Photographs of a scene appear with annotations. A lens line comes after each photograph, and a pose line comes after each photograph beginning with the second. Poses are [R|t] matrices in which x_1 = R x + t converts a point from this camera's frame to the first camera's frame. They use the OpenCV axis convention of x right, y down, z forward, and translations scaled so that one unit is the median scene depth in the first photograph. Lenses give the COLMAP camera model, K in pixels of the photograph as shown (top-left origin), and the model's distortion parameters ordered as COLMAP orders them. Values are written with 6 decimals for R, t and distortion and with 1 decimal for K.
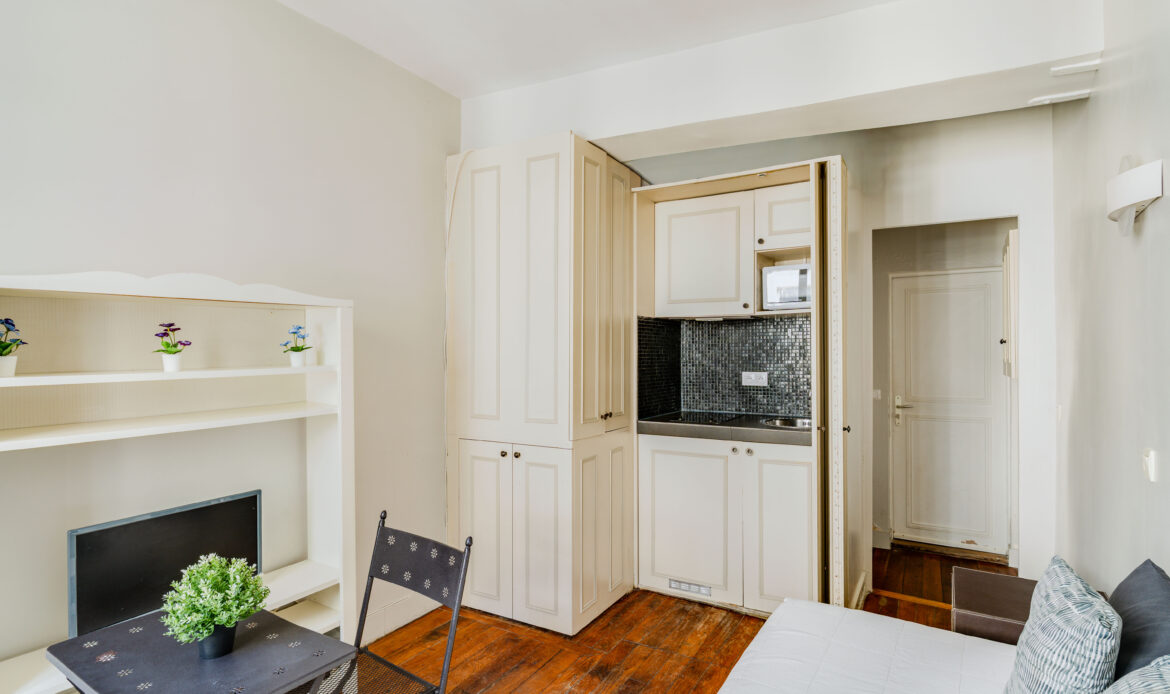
lens RADIAL K [[588.3, 0, 583.2], [0, 588.3, 350.9], [0, 0, 1]] dist [0.004800, 0.000816]
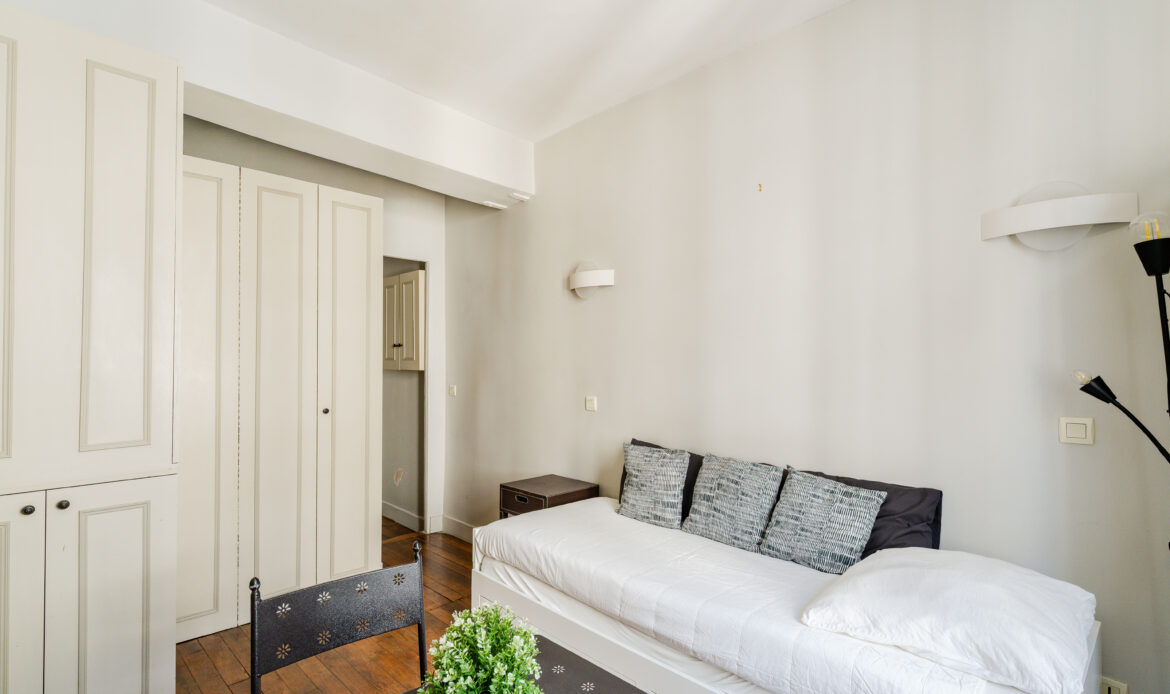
lens RADIAL K [[555.7, 0, 587.2], [0, 555.7, 351.0], [0, 0, 1]] dist [-0.000869, -0.000053]
pose [[0.226012, 0.009954, 0.974074, -0.540101], [-0.005211, 0.999946, -0.009009, 0.007800], [-0.974111, -0.003040, 0.226052, 0.279827]]
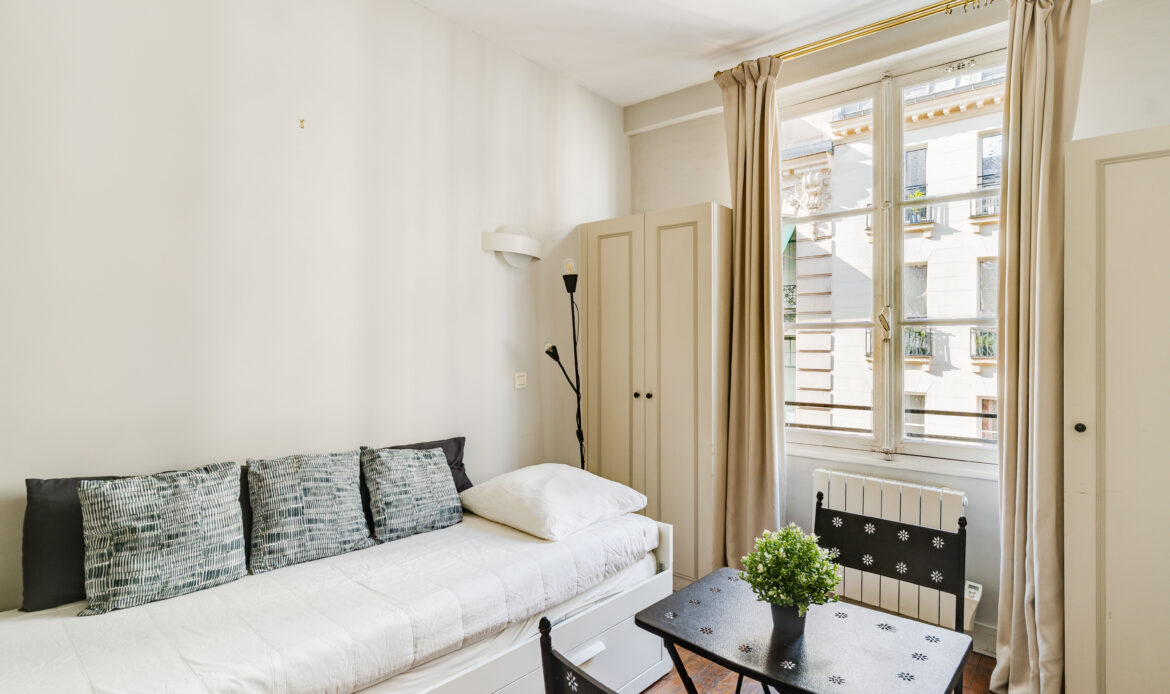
lens RADIAL K [[574.5, 0, 620.6], [0, 574.5, 331.5], [0, 0, 1]] dist [0.003126, -0.000304]
pose [[-0.989287, -0.013838, 0.145326, -0.181321], [-0.018396, 0.999379, -0.030063, 0.025082], [-0.144820, -0.032414, -0.988927, 0.838776]]
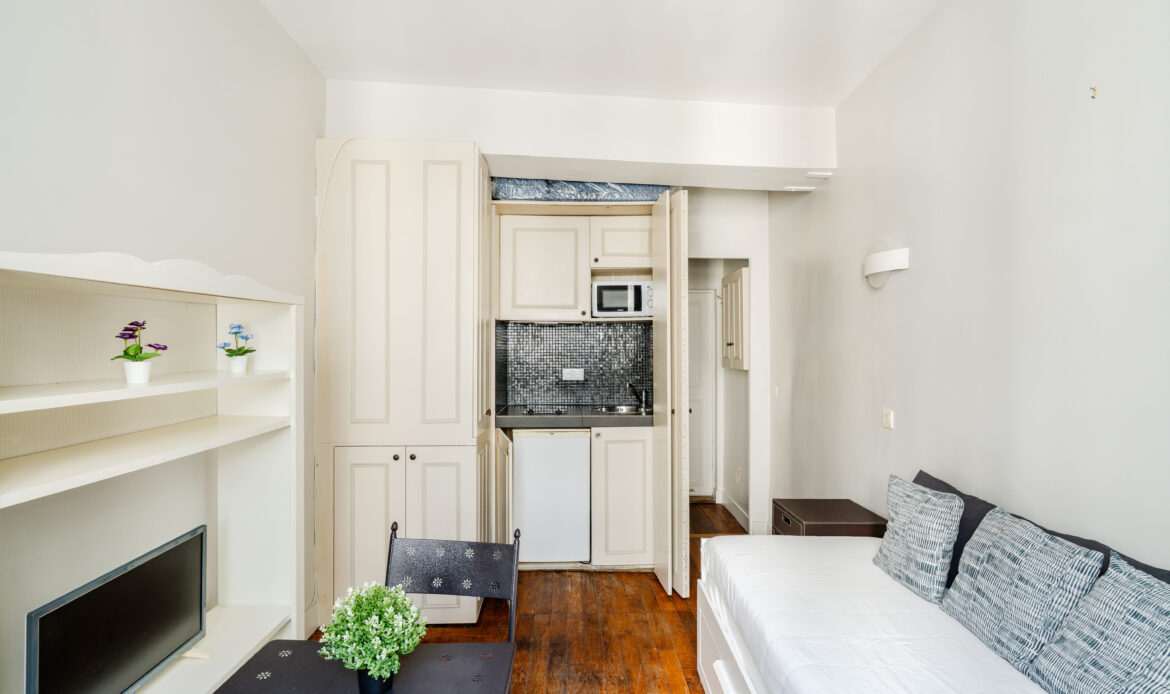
lens RADIAL K [[567.9, 0, 583.7], [0, 567.9, 344.7], [0, 0, 1]] dist [0.000871, 0.000758]
pose [[0.843784, 0.005095, 0.536659, -0.357031], [-0.003354, 0.999985, -0.004220, -0.008594], [-0.536673, 0.001760, 0.843789, 0.035063]]
